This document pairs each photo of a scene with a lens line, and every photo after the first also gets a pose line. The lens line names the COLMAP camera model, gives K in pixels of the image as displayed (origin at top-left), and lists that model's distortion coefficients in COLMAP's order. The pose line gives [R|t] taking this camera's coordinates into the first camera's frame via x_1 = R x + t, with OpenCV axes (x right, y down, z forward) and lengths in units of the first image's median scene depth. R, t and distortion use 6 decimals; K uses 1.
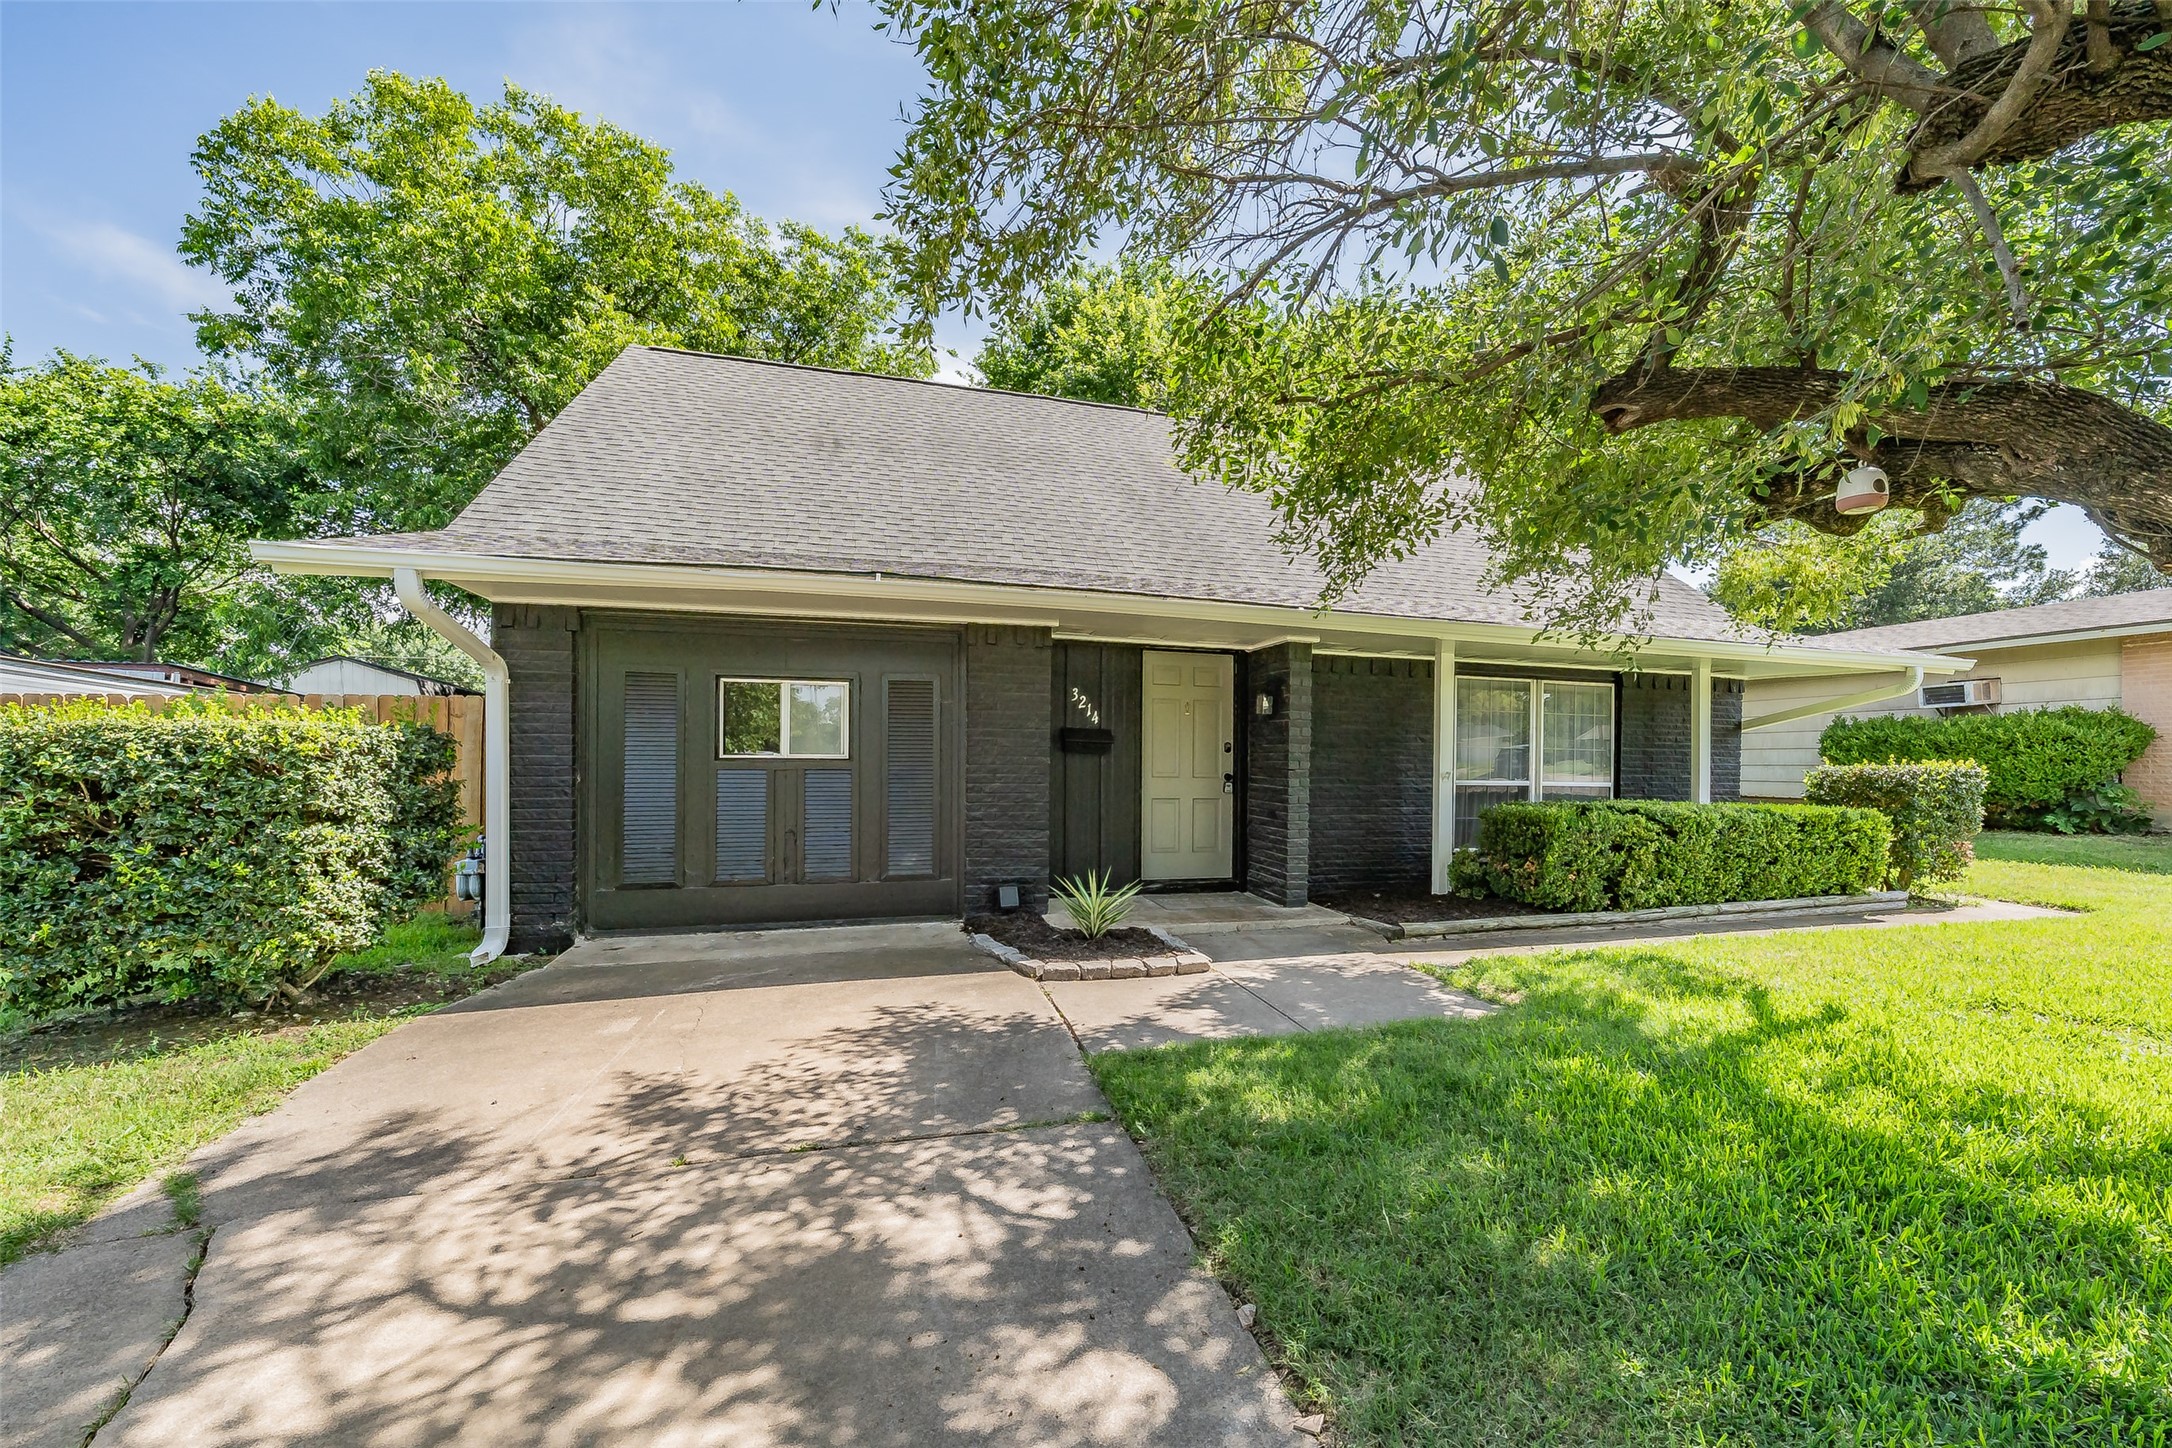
lens RADIAL K [[819.6, 0, 1105.1], [0, 819.6, 769.2], [0, 0, 1]] dist [-0.009575, 0.000201]
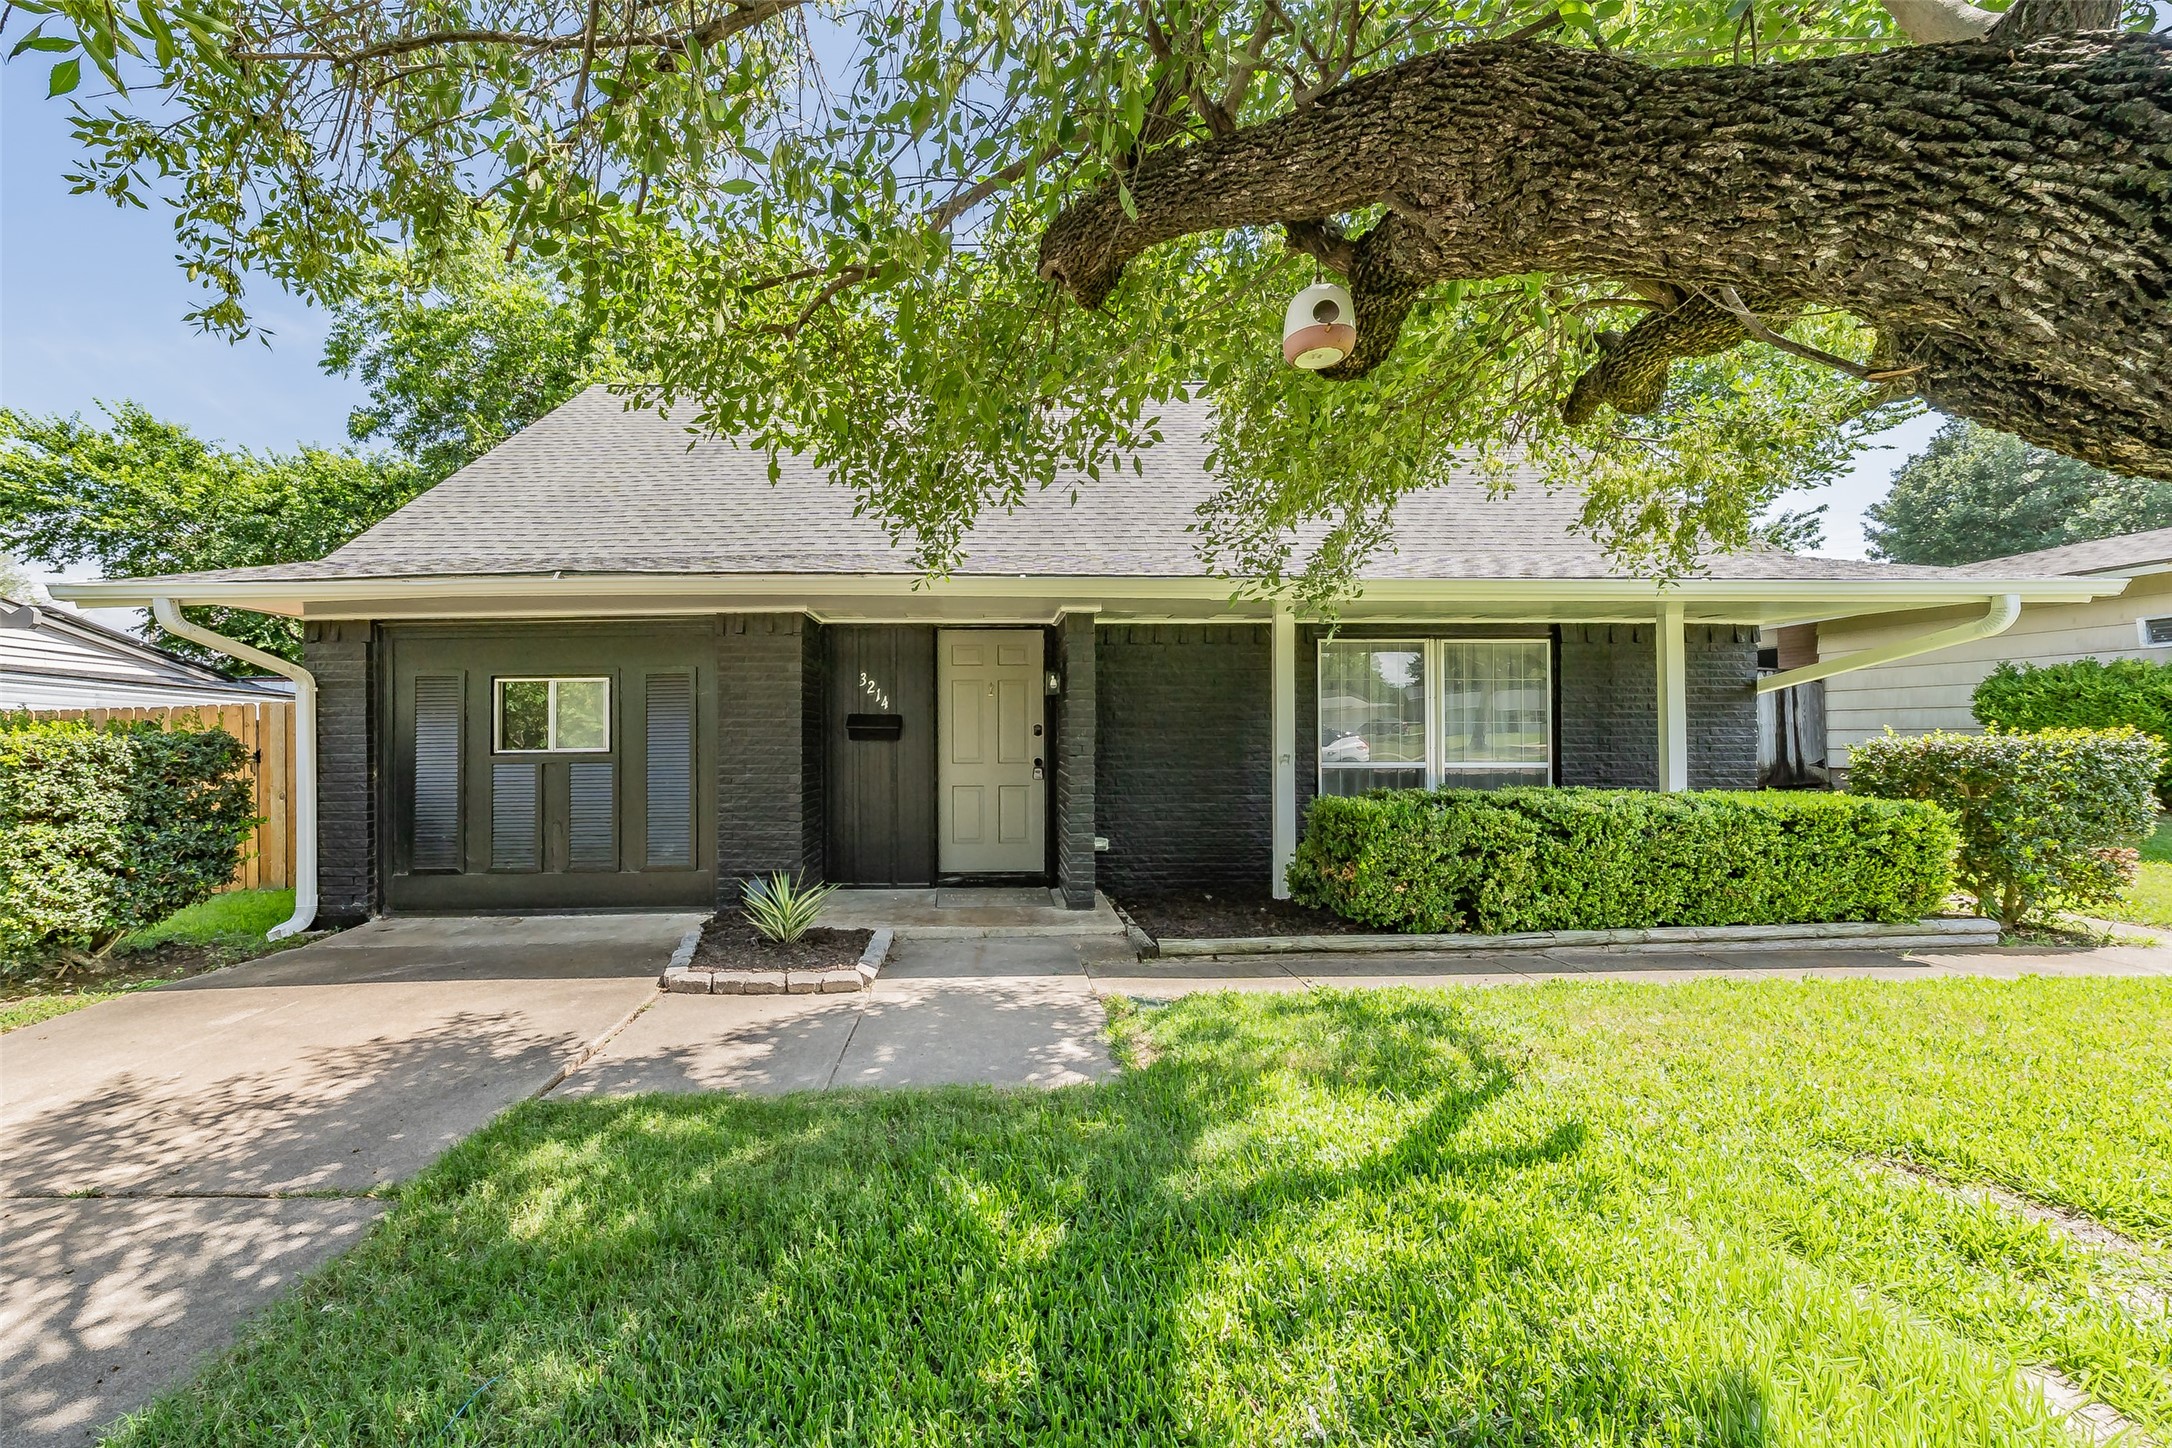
lens RADIAL K [[764.6, 0, 990.8], [0, 764.6, 731.2], [0, 0, 1]] dist [-0.005958, -0.000326]
pose [[0.966489, -0.019231, -0.255987, 0.365043], [0.016001, 0.999764, -0.014694, -0.015624], [0.256209, 0.010105, 0.966569, 0.175515]]
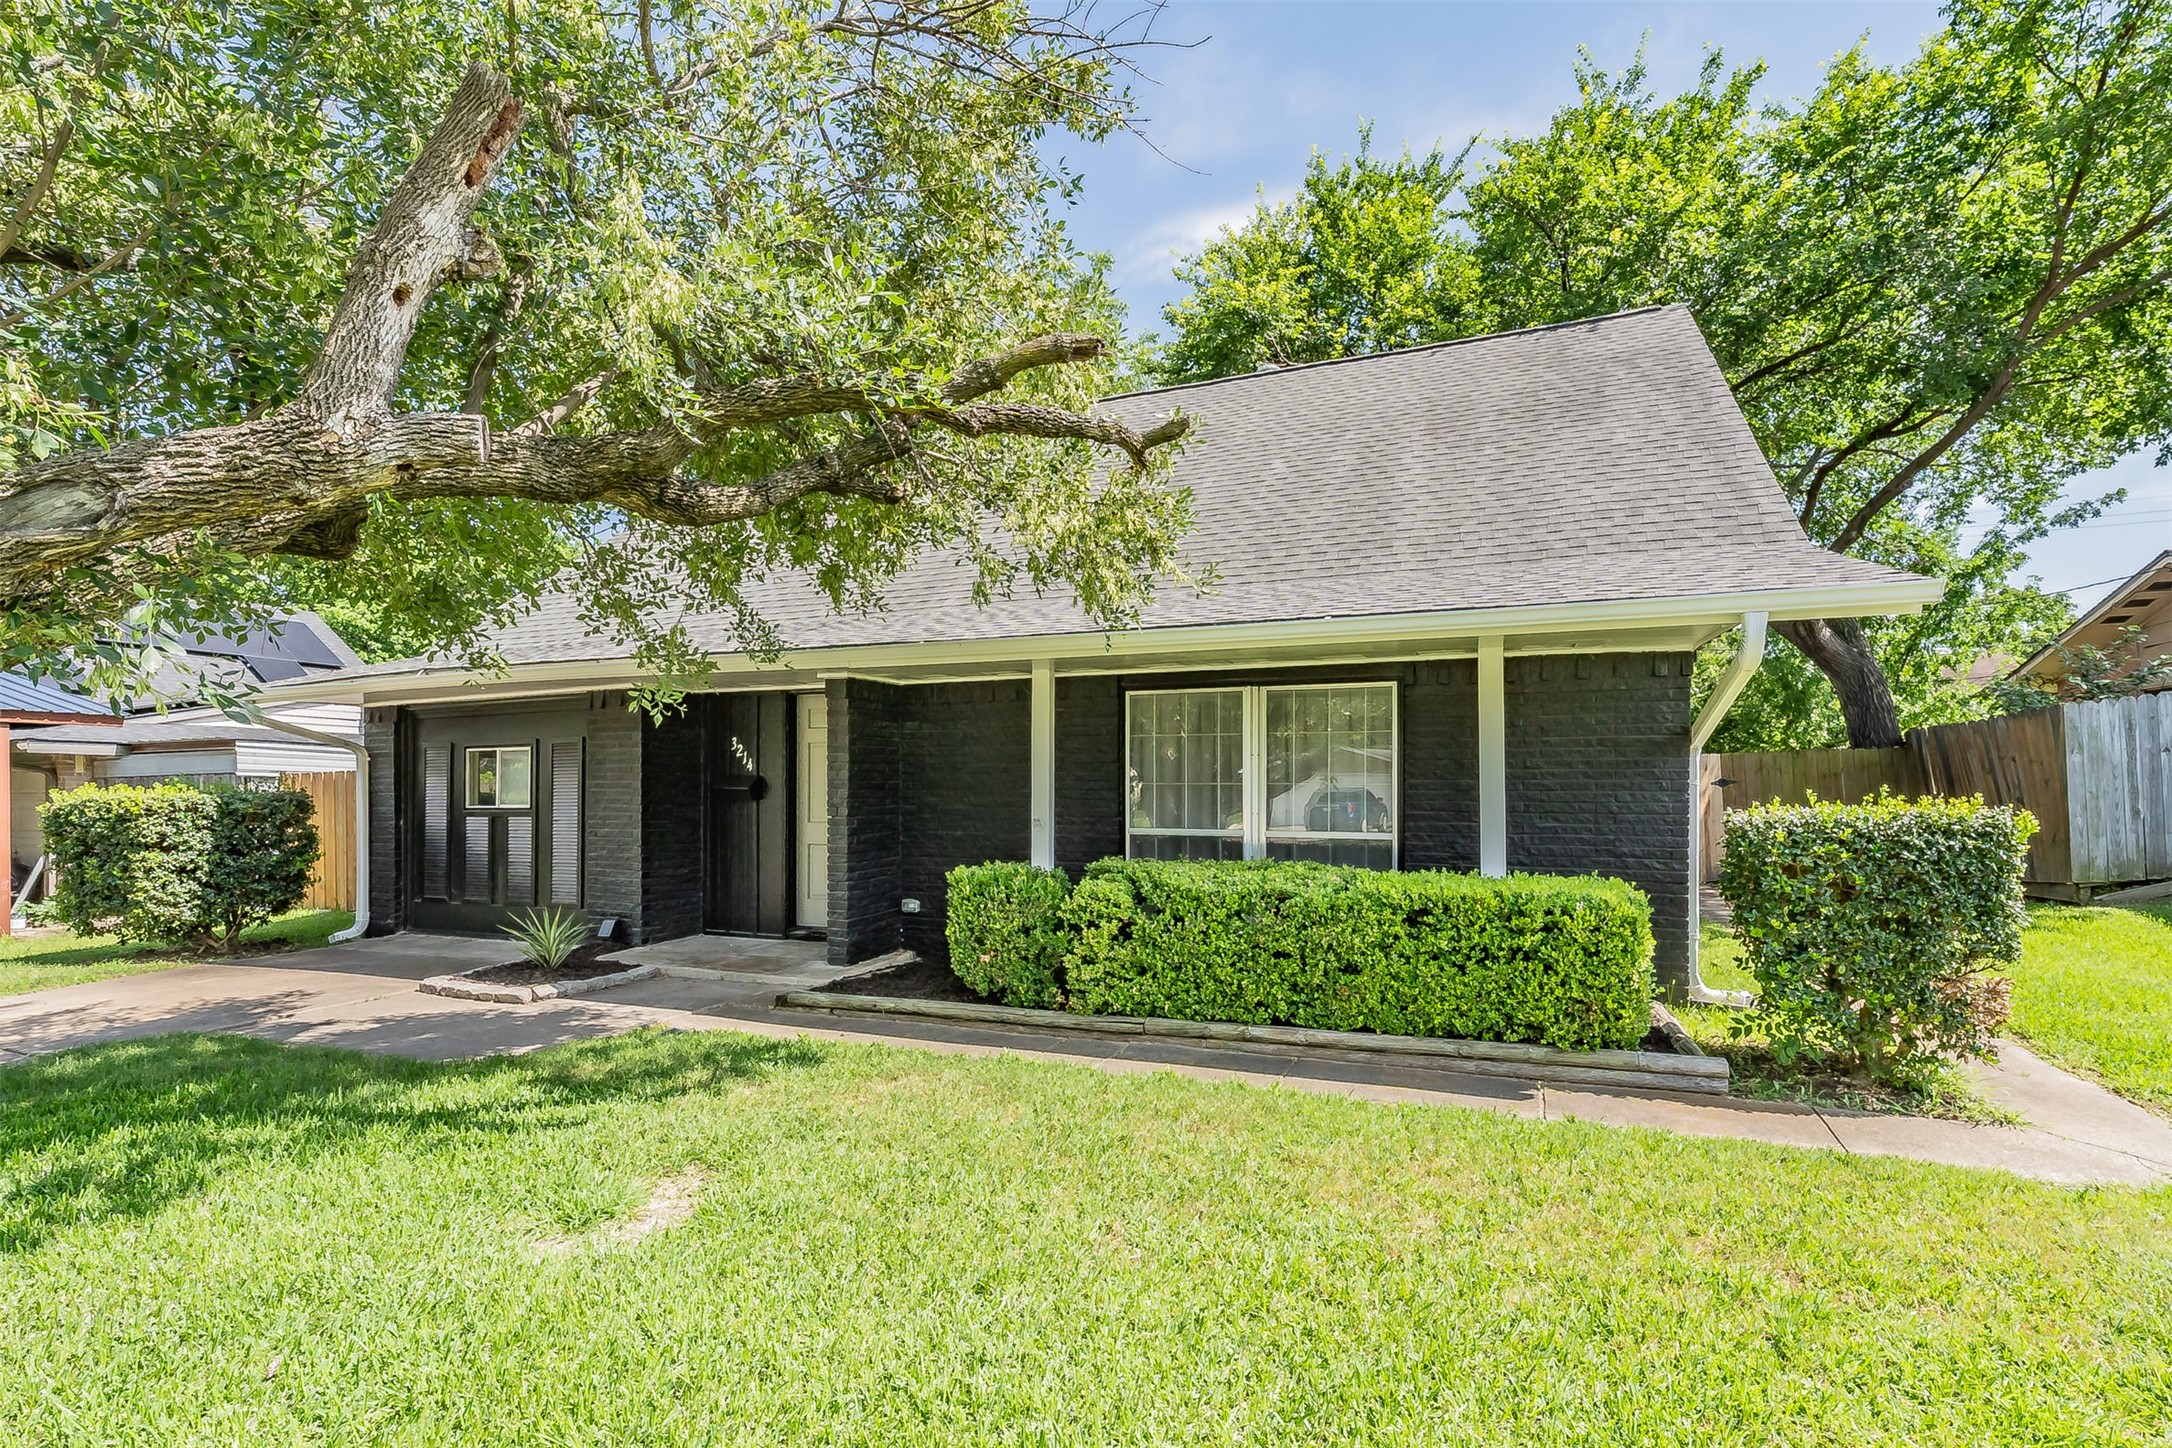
lens RADIAL K [[929.4, 0, 1106.0], [0, 929.4, 795.7], [0, 0, 1]] dist [-0.009317, 0.000290]
pose [[0.806796, -0.009862, -0.590748, 1.131561], [0.008525, 0.999951, -0.005050, -0.015212], [0.590768, -0.000961, 0.806841, 0.345438]]
